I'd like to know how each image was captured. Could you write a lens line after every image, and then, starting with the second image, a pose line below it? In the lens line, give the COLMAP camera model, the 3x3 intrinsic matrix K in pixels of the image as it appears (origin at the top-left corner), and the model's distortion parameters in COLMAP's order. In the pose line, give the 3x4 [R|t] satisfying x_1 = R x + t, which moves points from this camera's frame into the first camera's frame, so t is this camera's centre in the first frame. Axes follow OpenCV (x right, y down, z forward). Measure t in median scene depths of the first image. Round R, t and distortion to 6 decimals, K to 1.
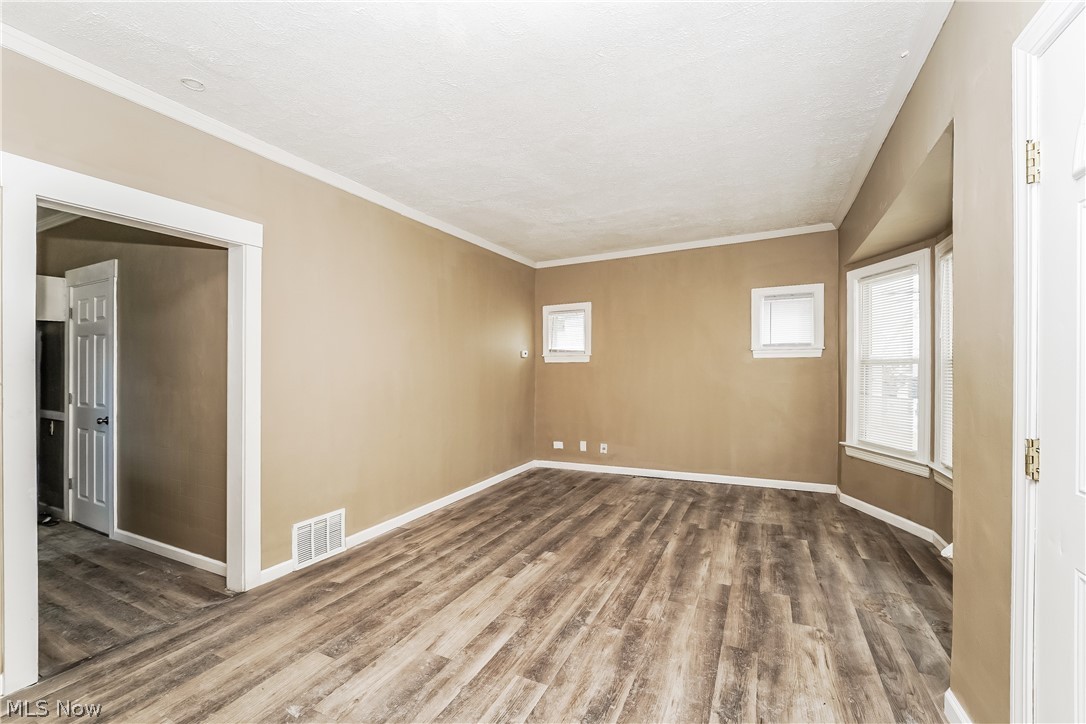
lens RADIAL K [[439.9, 0, 544.6], [0, 439.9, 366.1], [0, 0, 1]] dist [-0.001584, -0.000019]
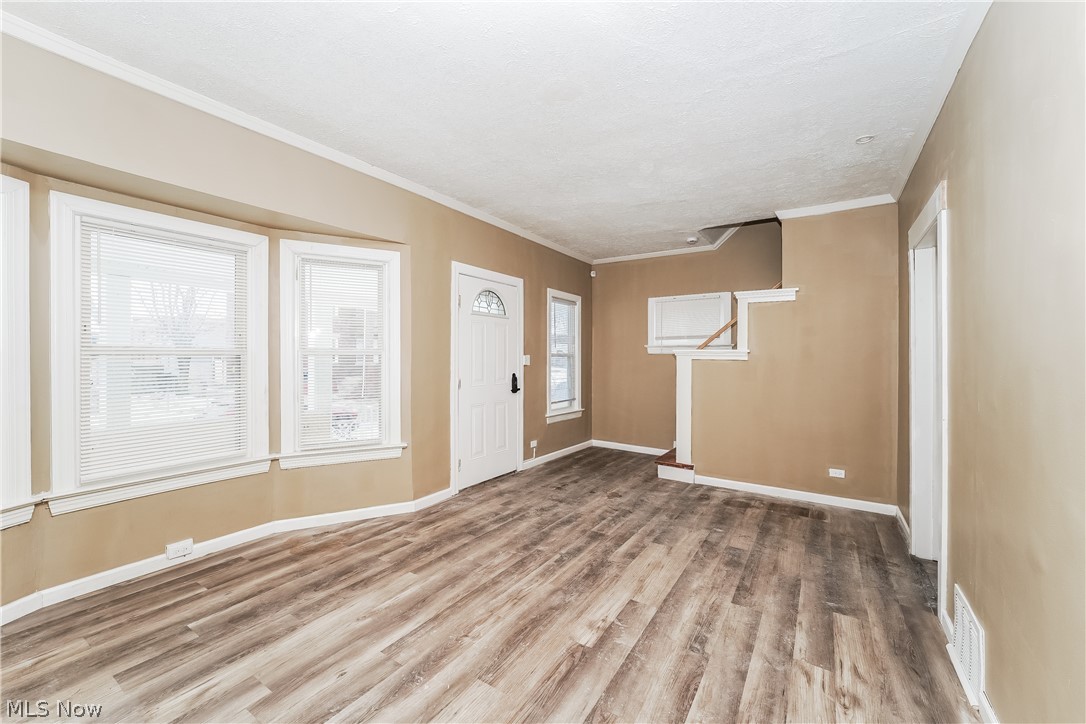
lens RADIAL K [[439.9, 0, 542.8], [0, 439.9, 359.3], [0, 0, 1]] dist [-0.001584, -0.000019]
pose [[-0.993262, 0.002052, 0.115872, -0.005389], [0.001956, 0.999998, -0.000941, 0.004409], [-0.115873, -0.000708, -0.993264, 2.058242]]
